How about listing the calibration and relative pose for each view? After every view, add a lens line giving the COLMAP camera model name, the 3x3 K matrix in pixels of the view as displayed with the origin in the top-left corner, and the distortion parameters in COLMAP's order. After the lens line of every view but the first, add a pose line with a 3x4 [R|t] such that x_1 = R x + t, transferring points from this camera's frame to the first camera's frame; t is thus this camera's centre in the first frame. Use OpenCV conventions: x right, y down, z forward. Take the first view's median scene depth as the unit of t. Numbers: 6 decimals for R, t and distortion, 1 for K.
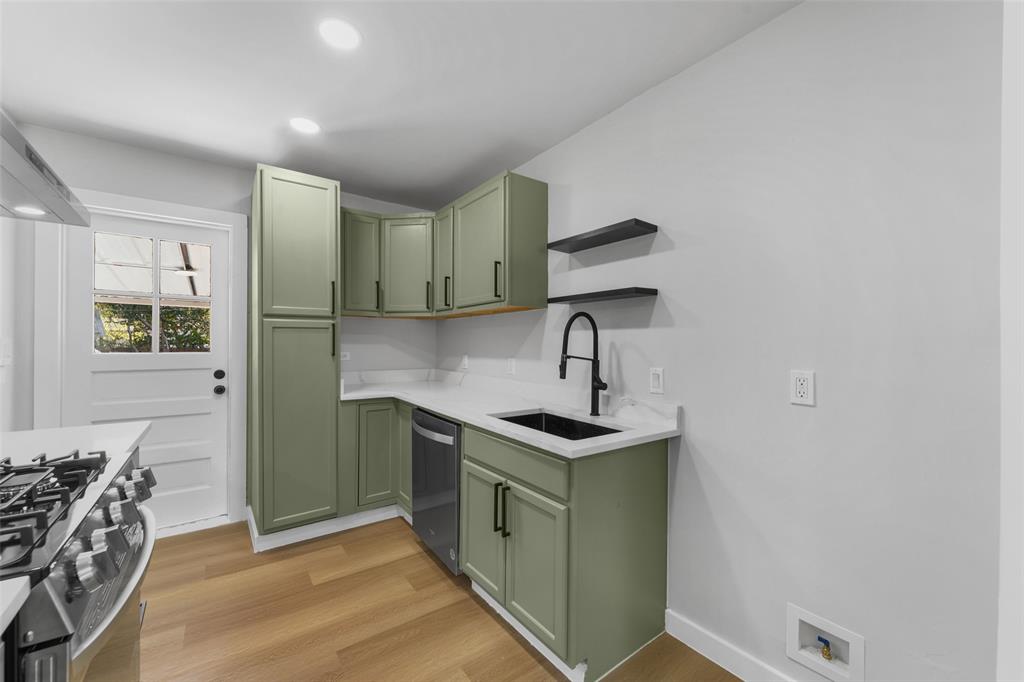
lens RADIAL K [[403.7, 0, 509.1], [0, 403.7, 342.7], [0, 0, 1]] dist [-0.002302, -0.000288]
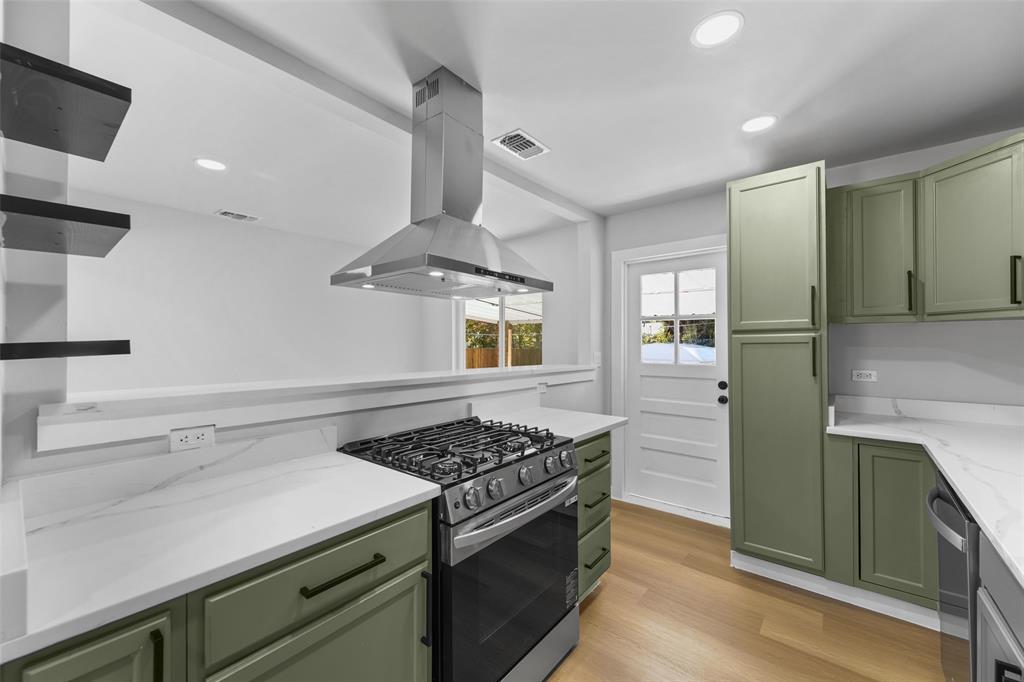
lens RADIAL K [[403.7, 0, 507.9], [0, 403.7, 341.5], [0, 0, 1]] dist [-0.002302, -0.000288]
pose [[0.231195, -0.011042, -0.972845, 0.212182], [0.001984, 0.999939, -0.010878, -0.030192], [0.972905, 0.000585, 0.231203, 0.202881]]
